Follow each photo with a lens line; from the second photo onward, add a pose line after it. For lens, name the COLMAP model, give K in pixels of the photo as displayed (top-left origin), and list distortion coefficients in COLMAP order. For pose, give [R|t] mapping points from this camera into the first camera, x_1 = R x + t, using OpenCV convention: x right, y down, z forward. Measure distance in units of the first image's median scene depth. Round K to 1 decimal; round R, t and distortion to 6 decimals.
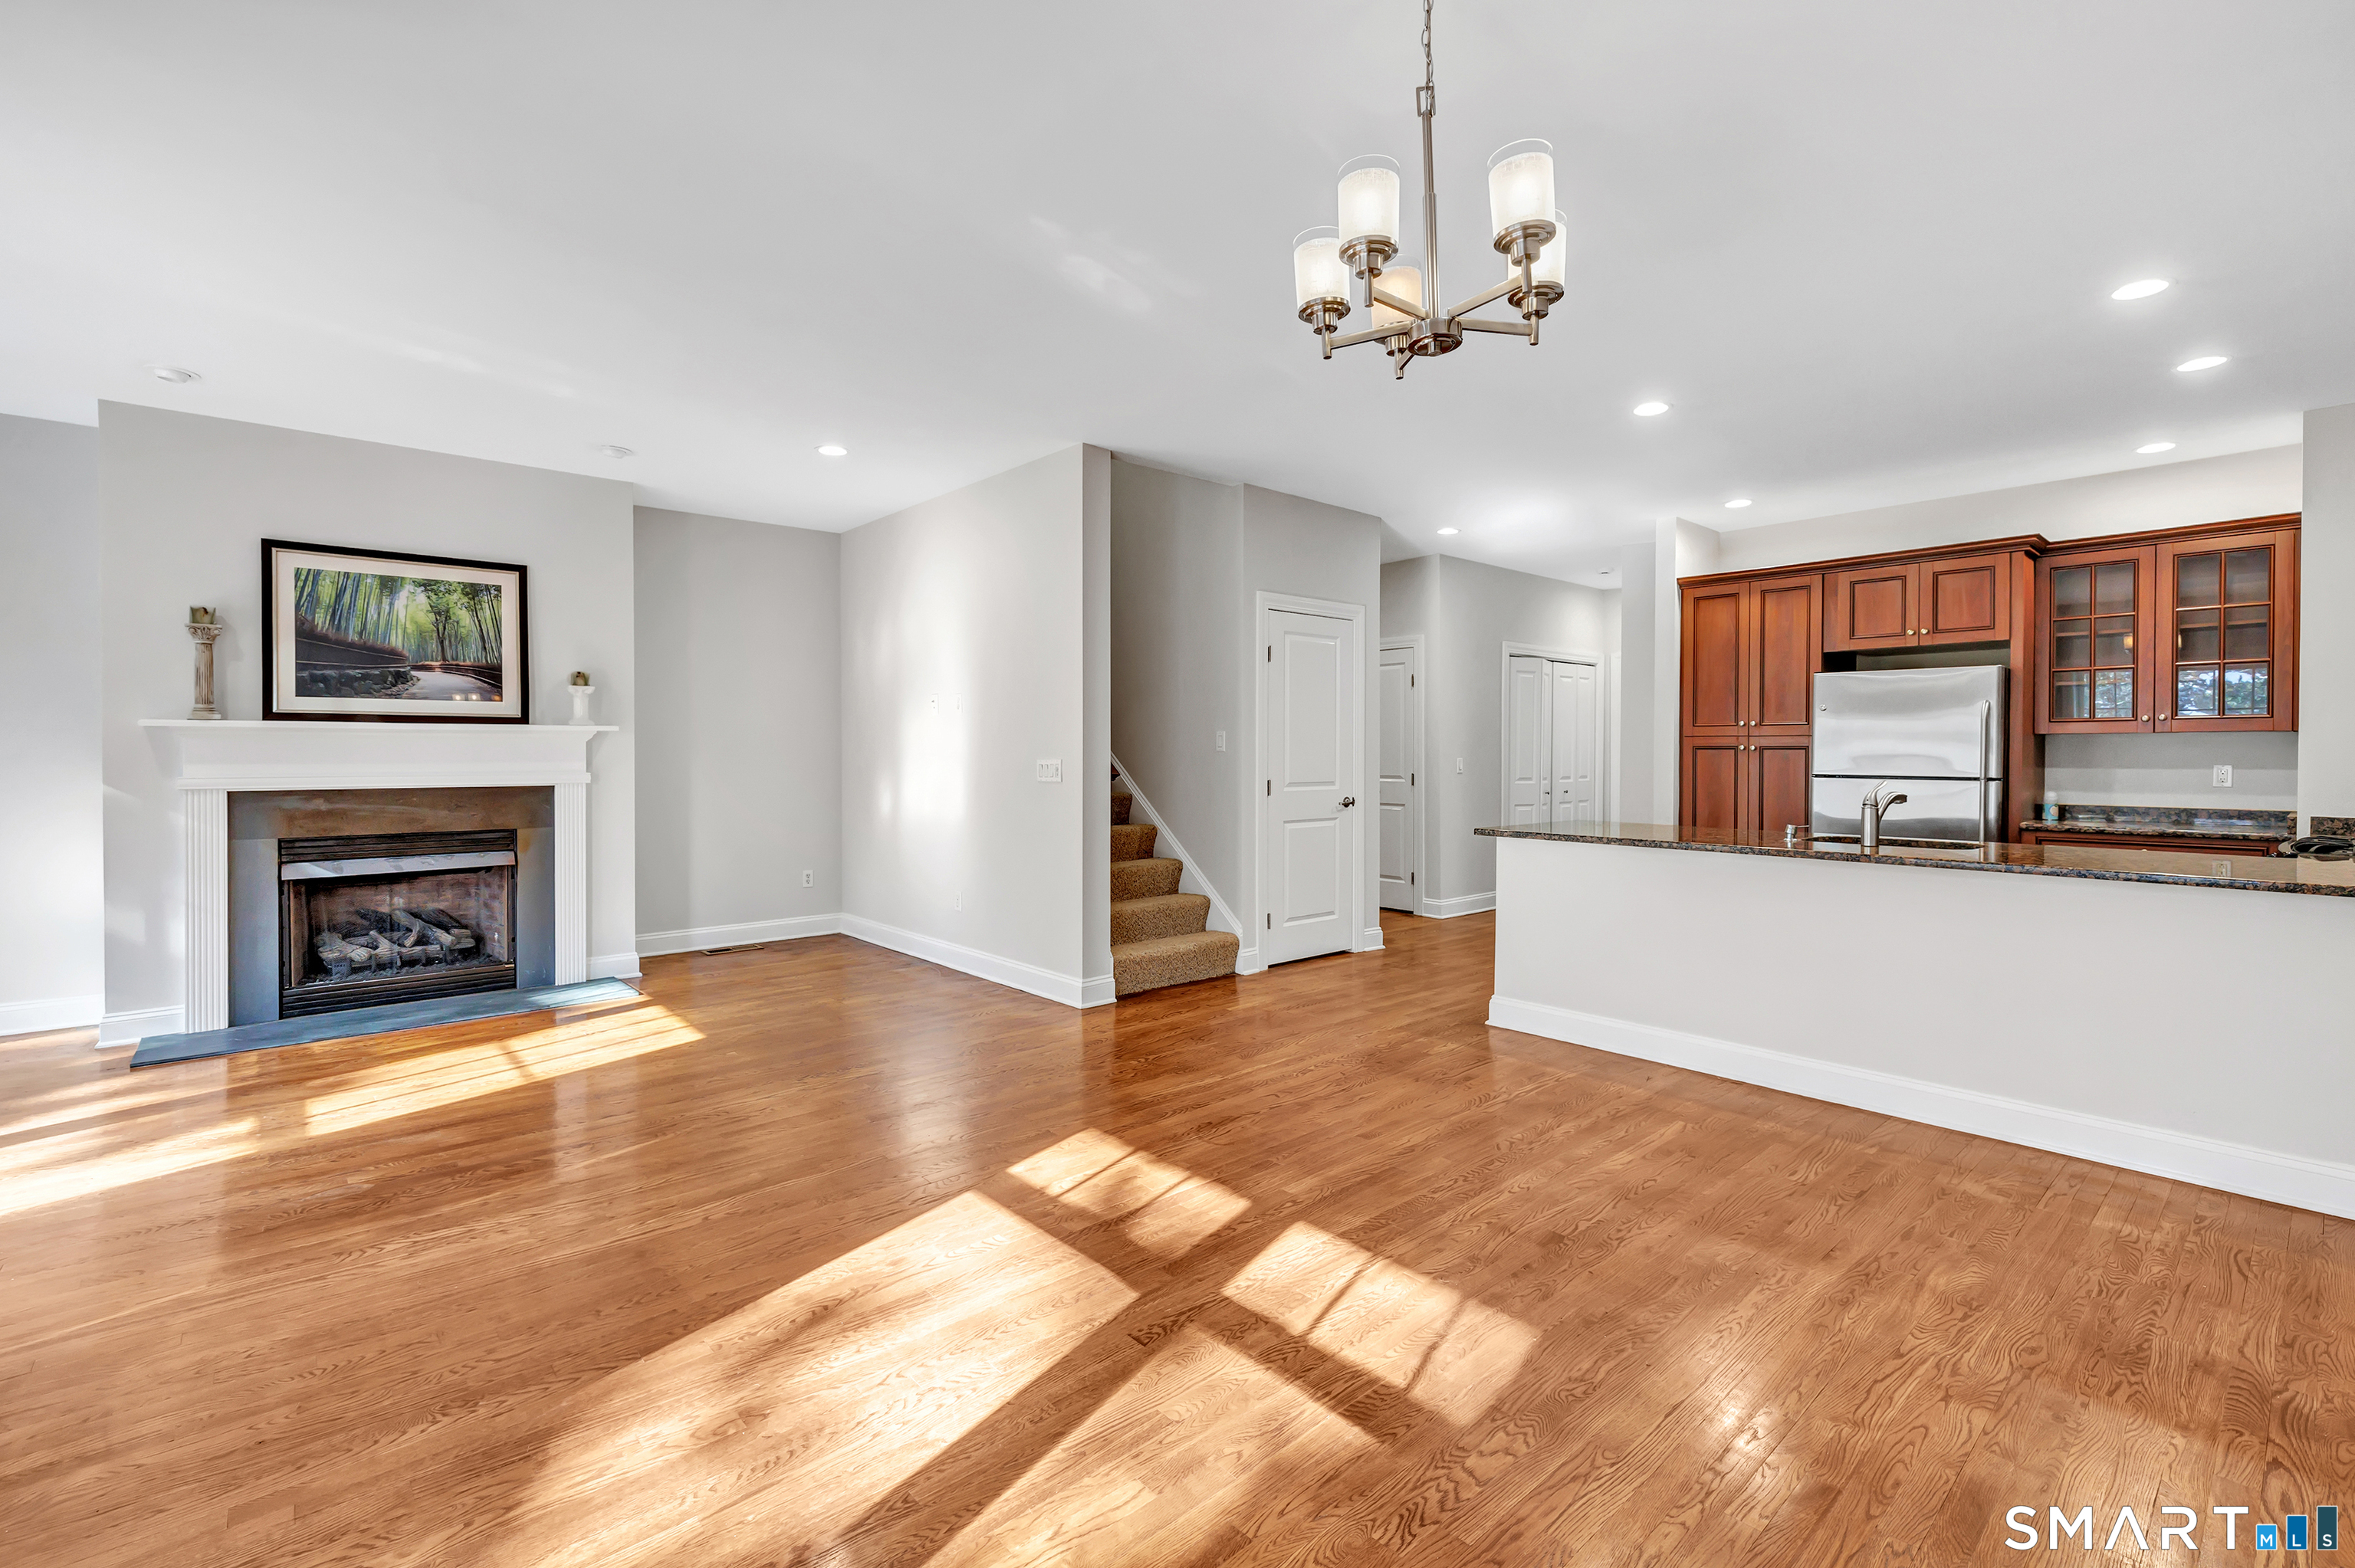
lens RADIAL K [[1019.5, 0, 1157.0], [0, 1019.5, 756.3], [0, 0, 1]] dist [-0.001608, 0.001509]
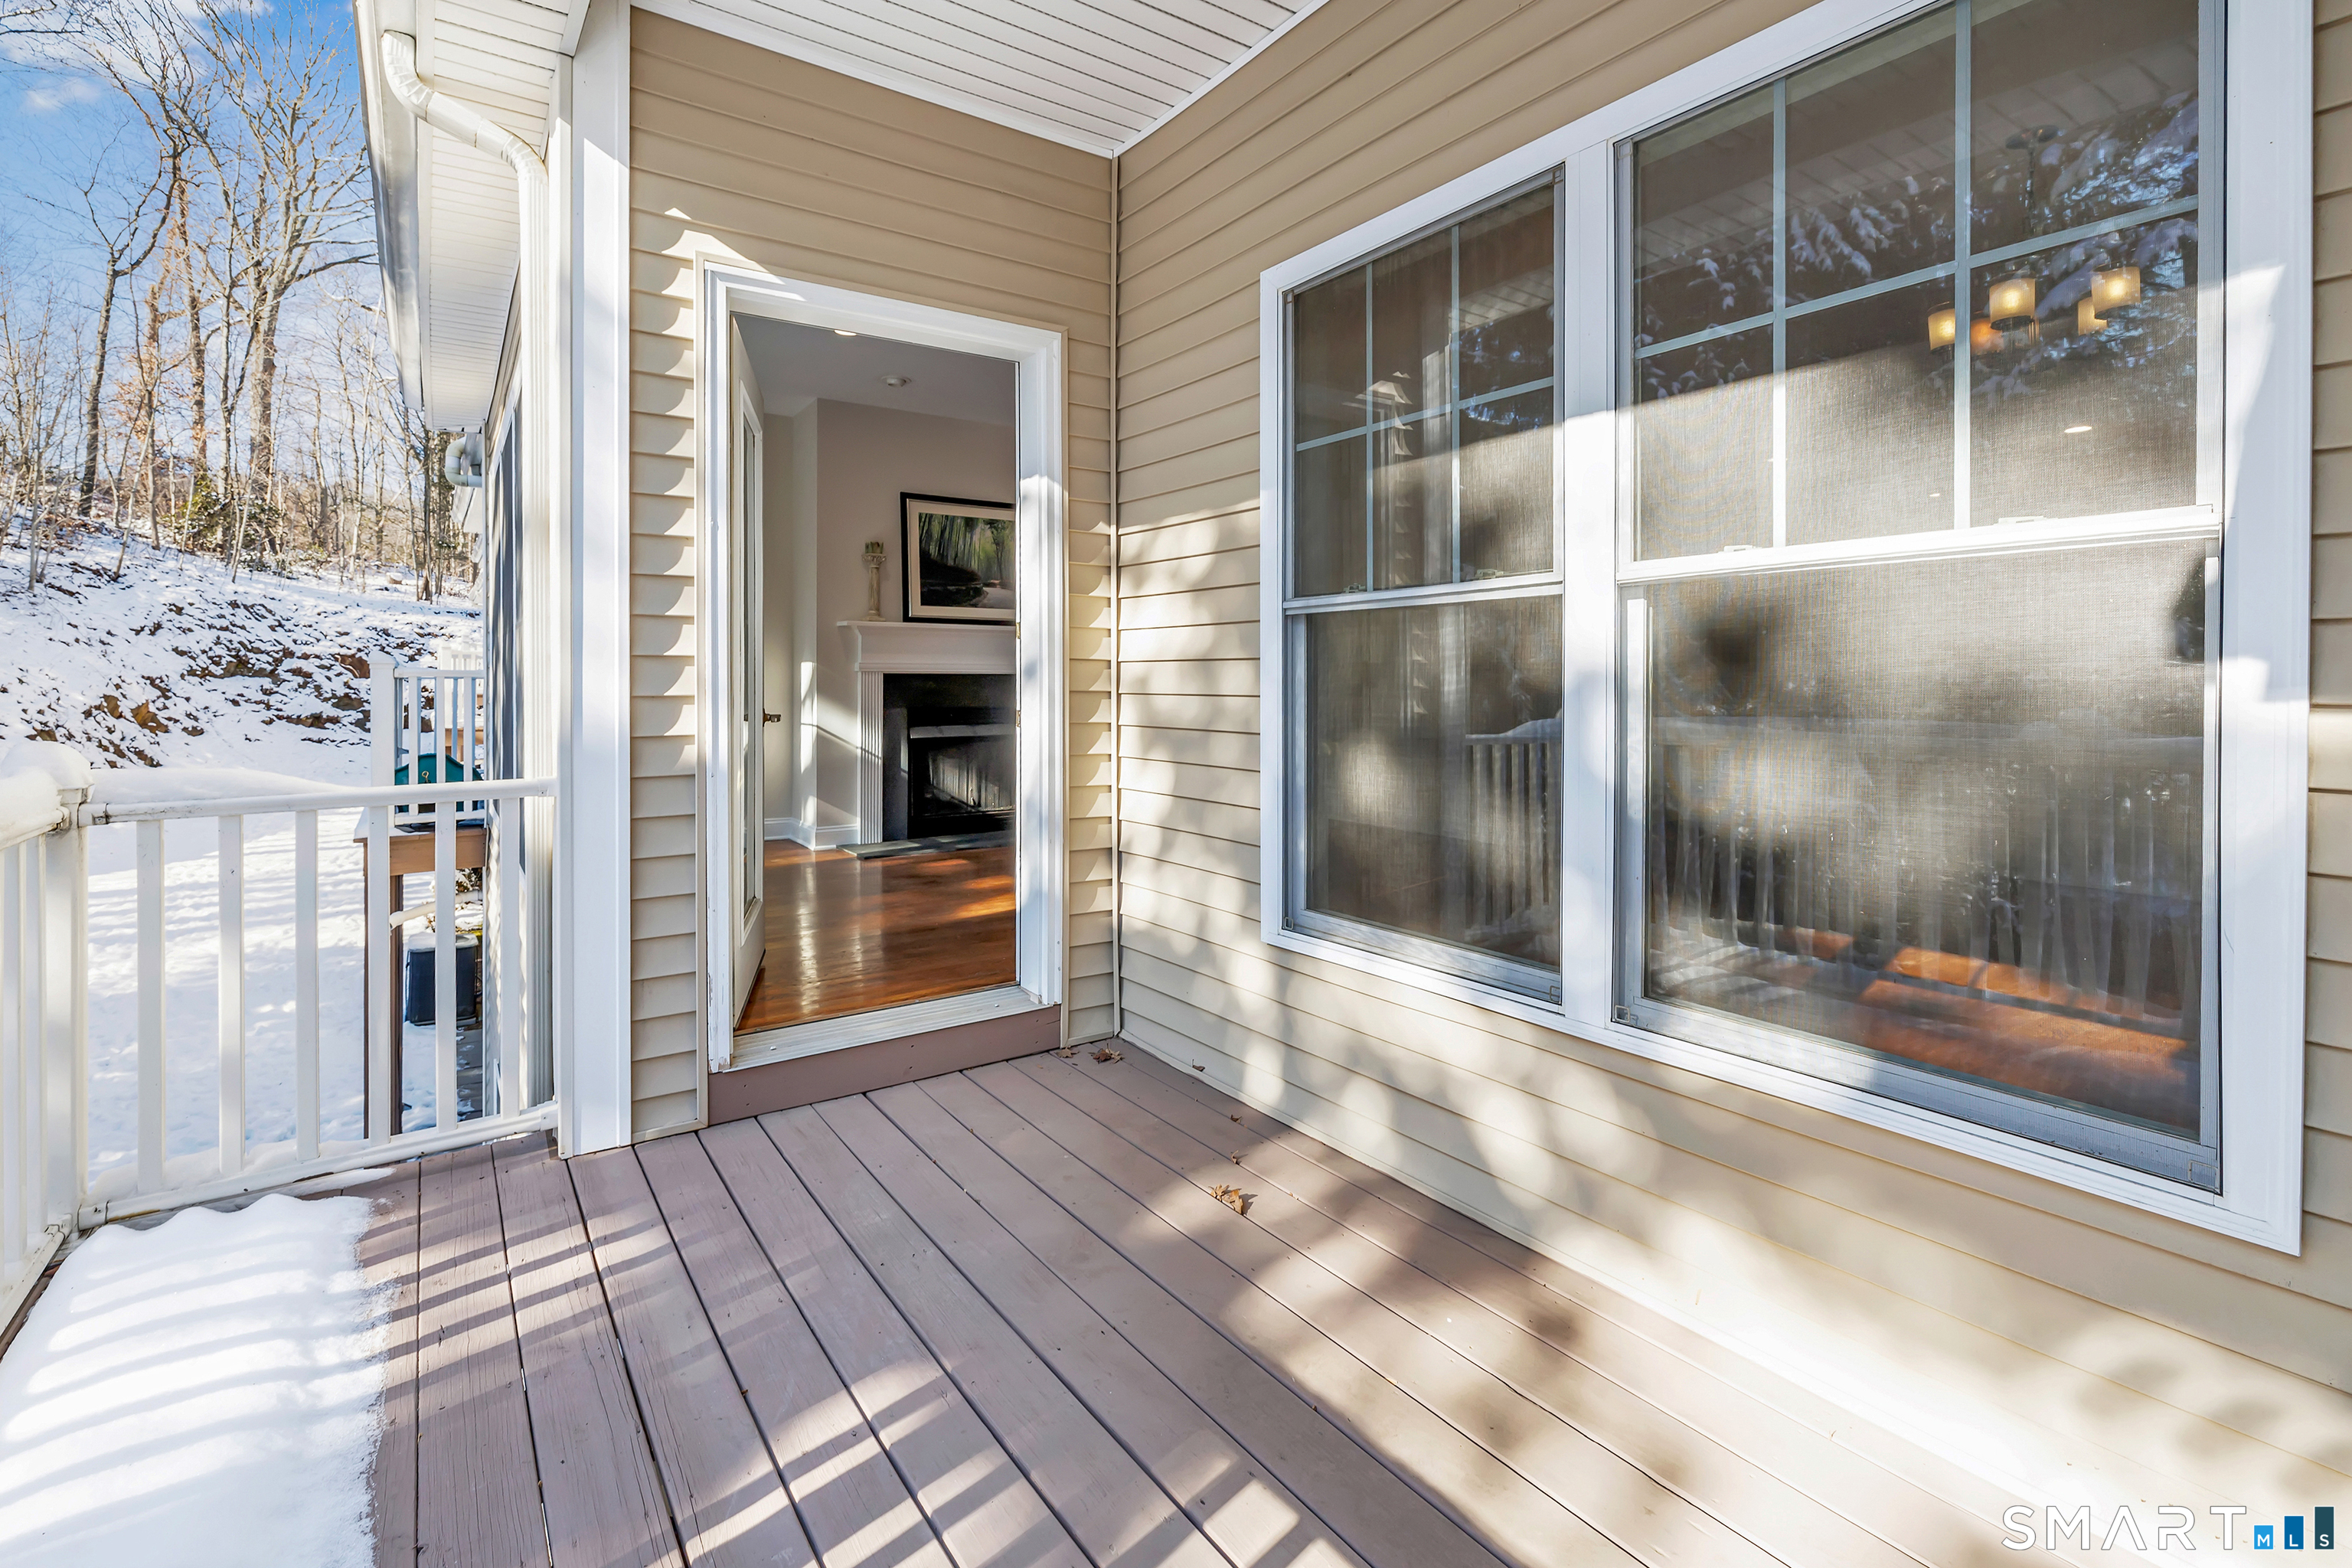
lens RADIAL K [[1036.2, 0, 1167.7], [0, 1036.2, 679.1], [0, 0, 1]] dist [0.004230, 0.000506]
pose [[0.993755, 0.002540, -0.111555, -0.360295], [-0.002752, 0.999995, -0.001747, 0.042494], [0.111550, 0.002043, 0.993757, -0.359617]]
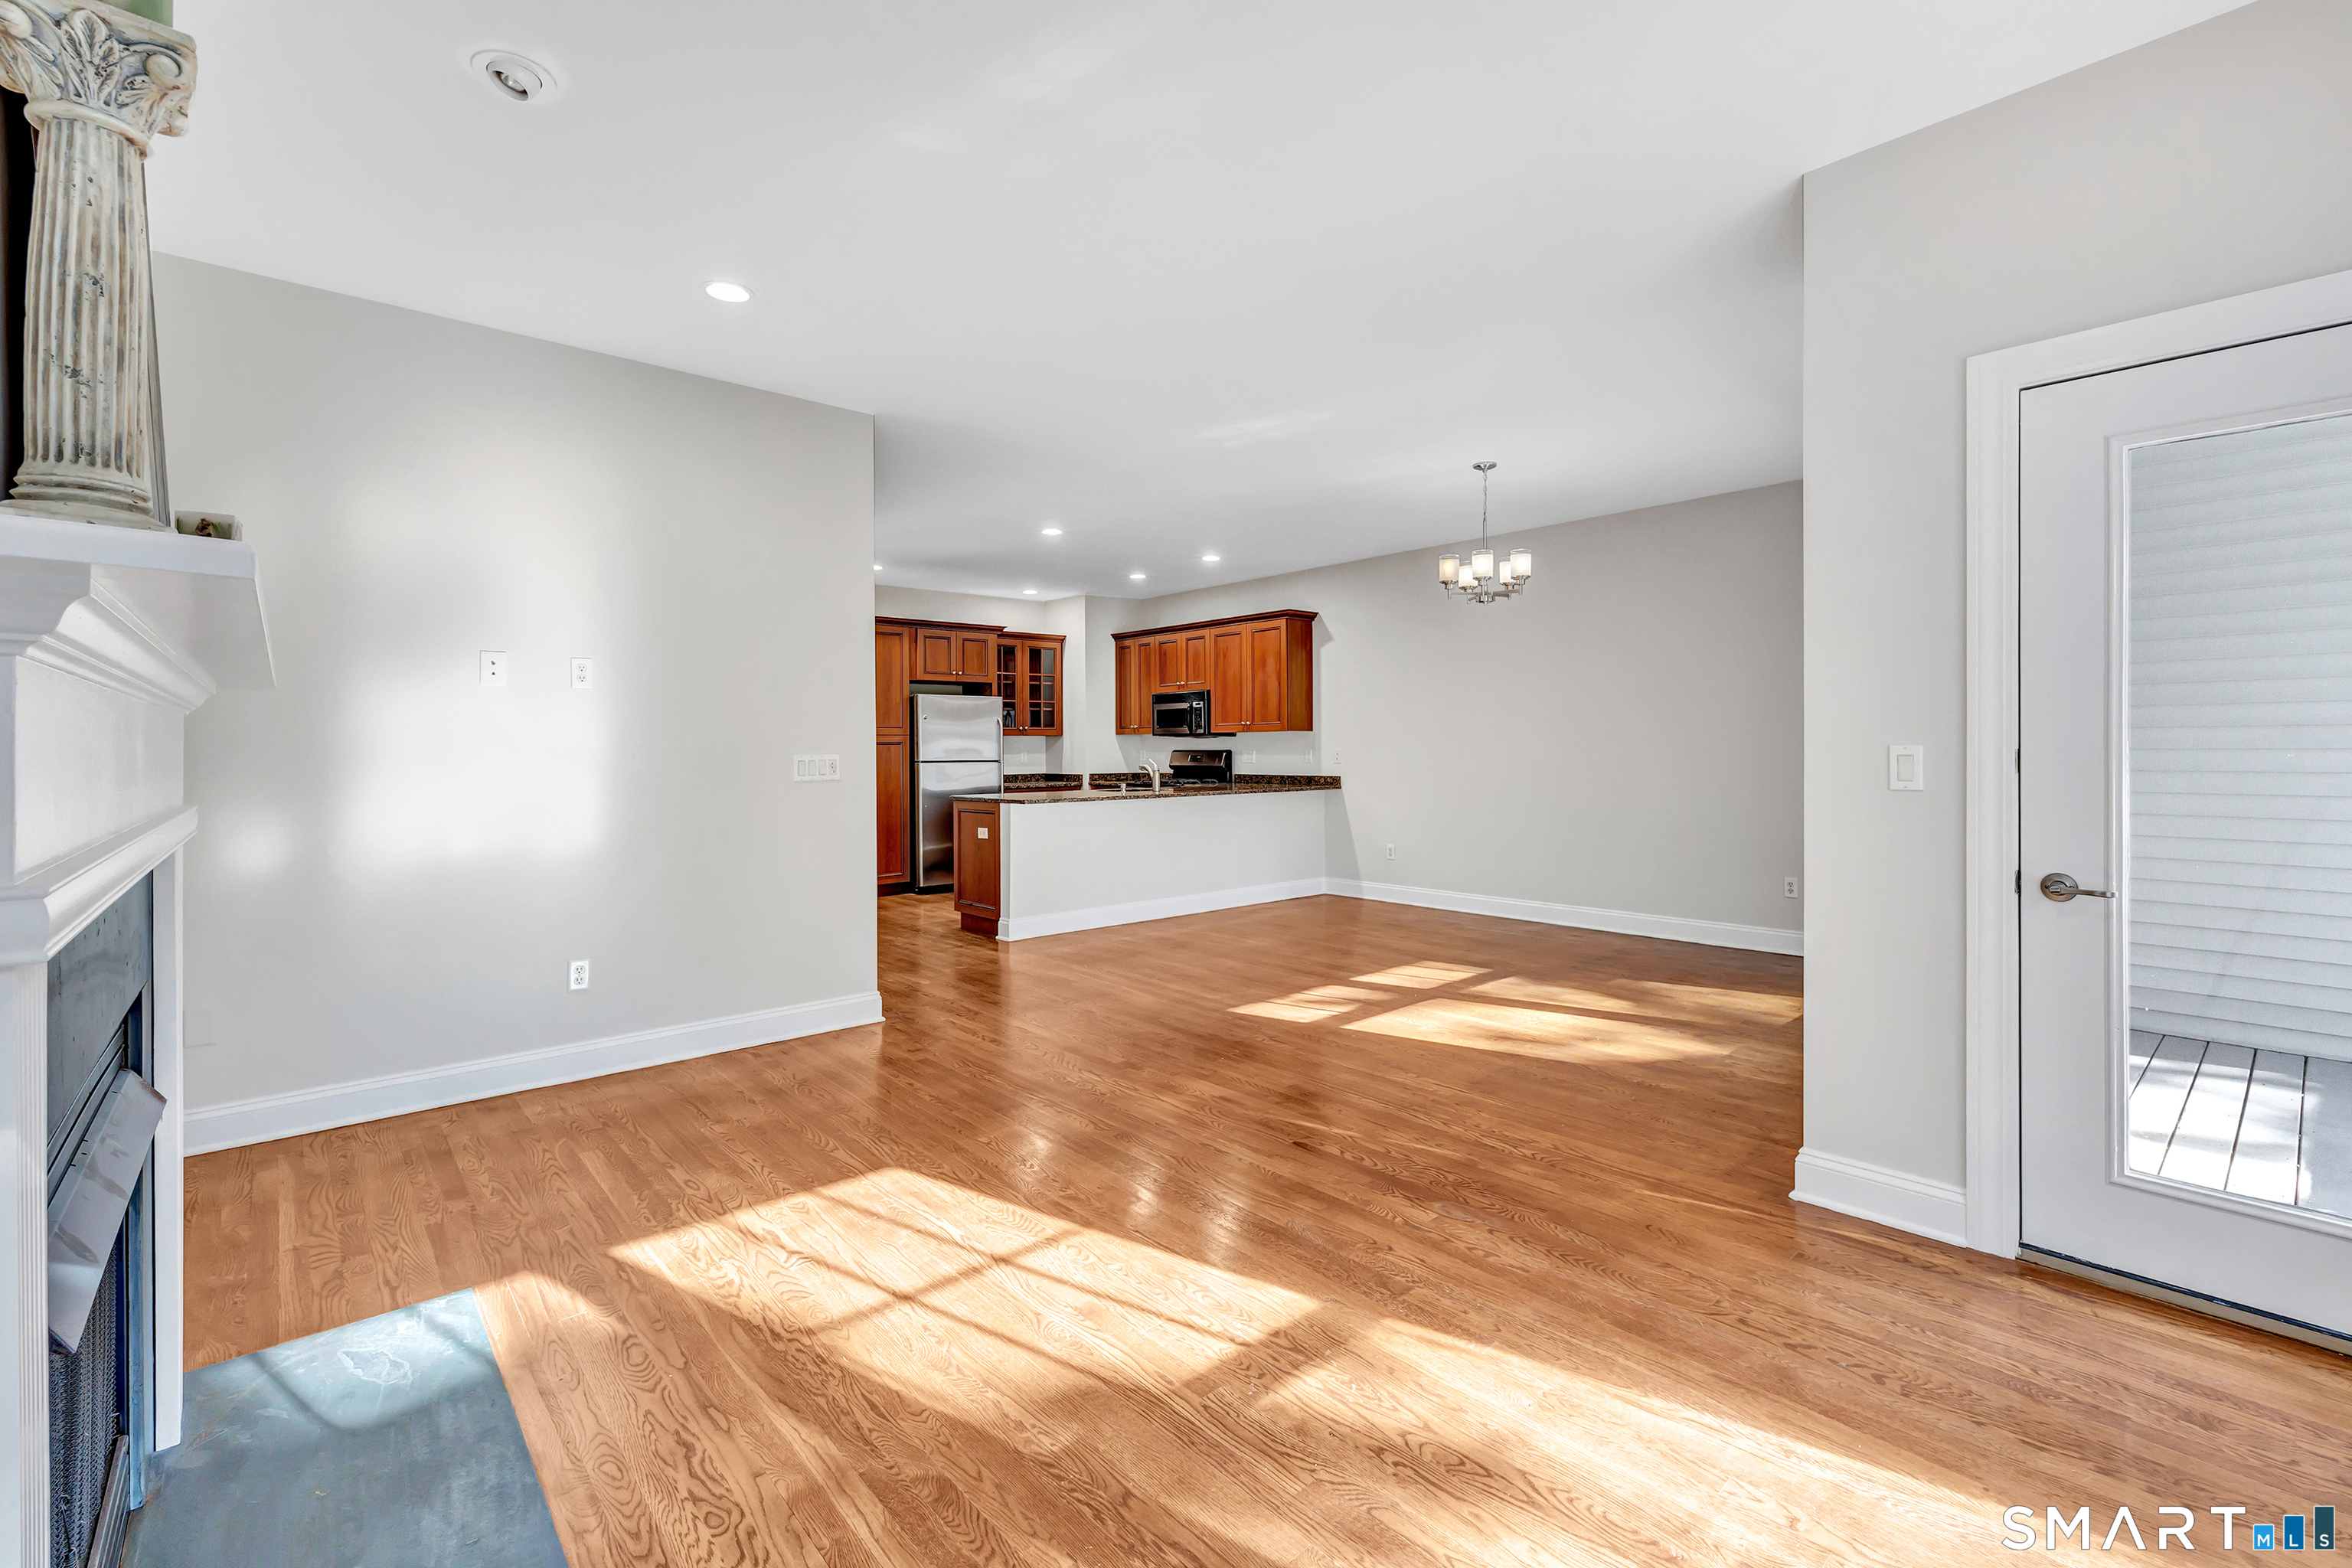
lens RADIAL K [[1018.4, 0, 1158.7], [0, 1018.4, 779.6], [0, 0, 1]] dist [-0.001608, 0.001509]
pose [[0.001295, -0.030643, 0.999530, -1.058407], [0.007424, 0.999503, 0.030632, 0.001958], [-0.999972, 0.007381, 0.001521, 0.781100]]
